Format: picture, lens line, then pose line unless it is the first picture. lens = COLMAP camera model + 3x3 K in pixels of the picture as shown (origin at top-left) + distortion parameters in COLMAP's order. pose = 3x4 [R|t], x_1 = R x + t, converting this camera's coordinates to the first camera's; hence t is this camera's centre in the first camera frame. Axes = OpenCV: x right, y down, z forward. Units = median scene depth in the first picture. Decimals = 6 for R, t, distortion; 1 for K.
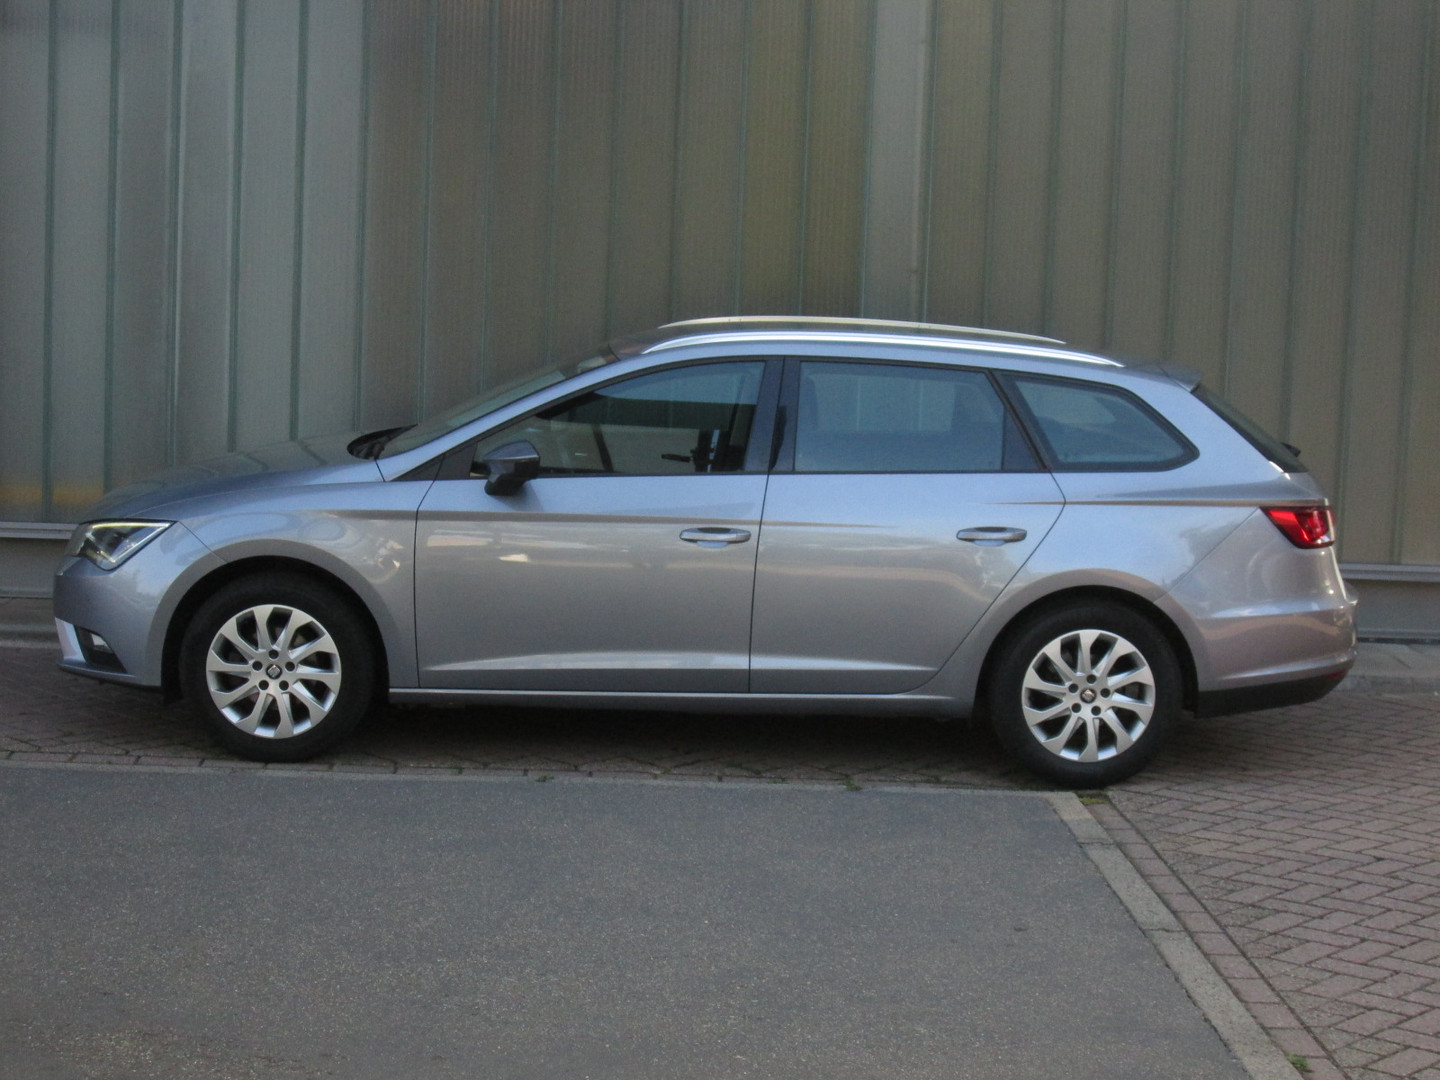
lens RADIAL K [[2847.1, 0, 715.1], [0, 2847.1, 538.4], [0, 0, 1]] dist [0.016648, 0.000000]
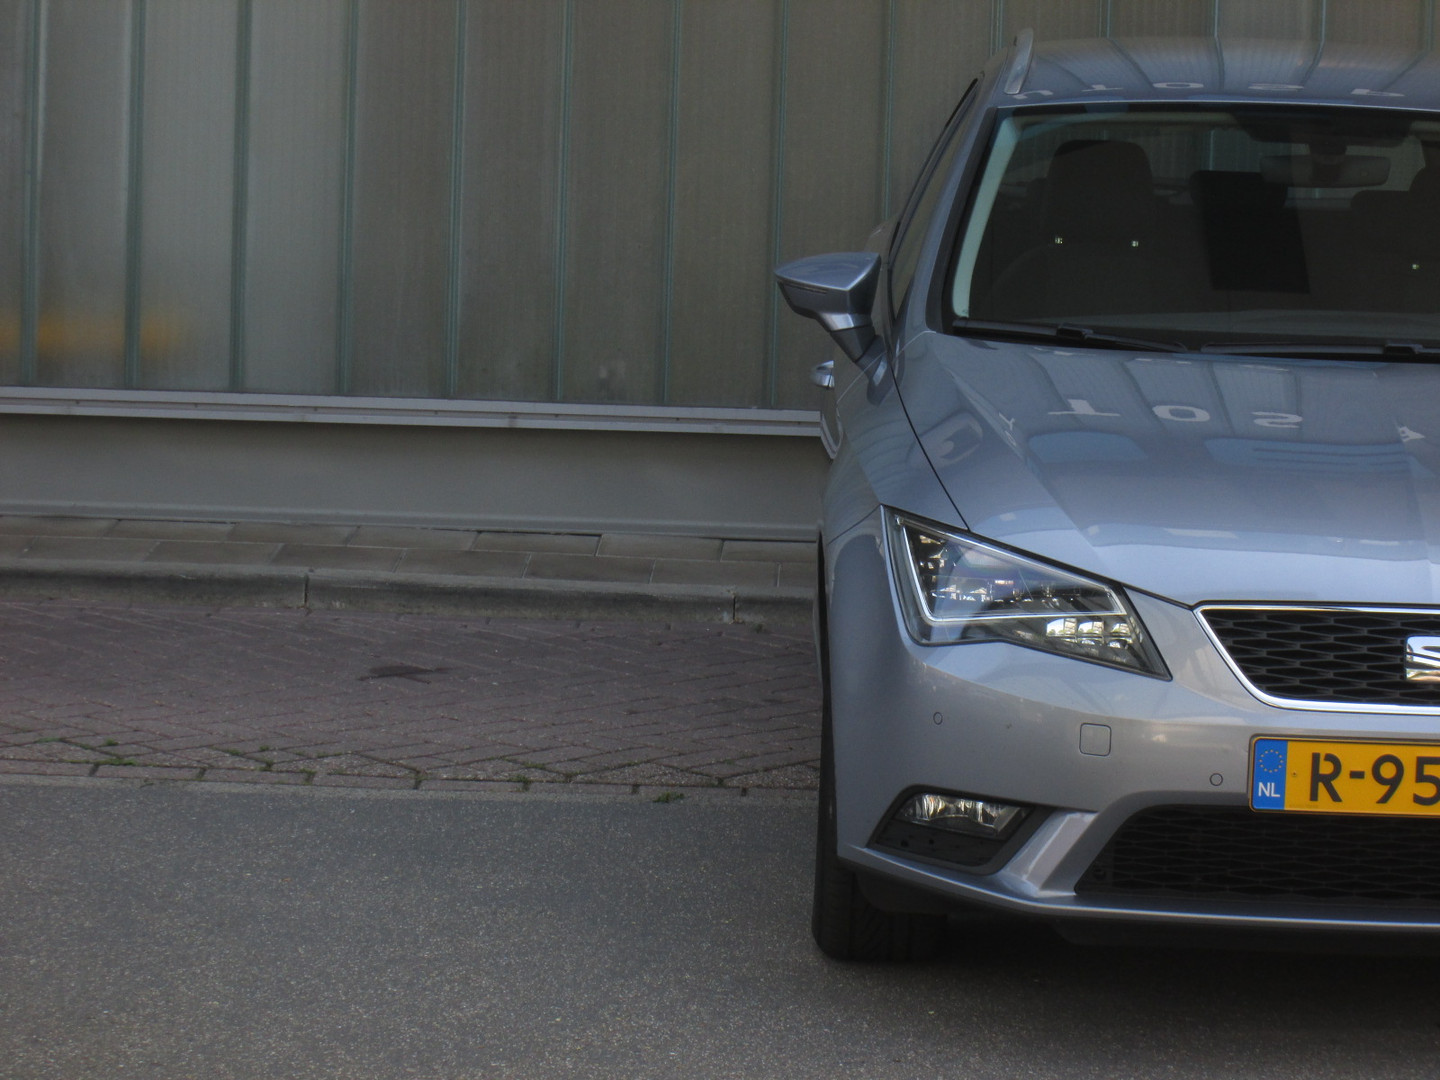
lens RADIAL K [[5594.4, 0, 725.2], [0, 5594.4, 543.2], [0, 0, 1]] dist [0.078872, 0.000000]
pose [[0.998666, -0.006066, -0.051281, 0.013341], [0.006413, 0.999958, 0.006606, 0.025550], [0.051239, -0.006926, 0.998662, -0.177272]]
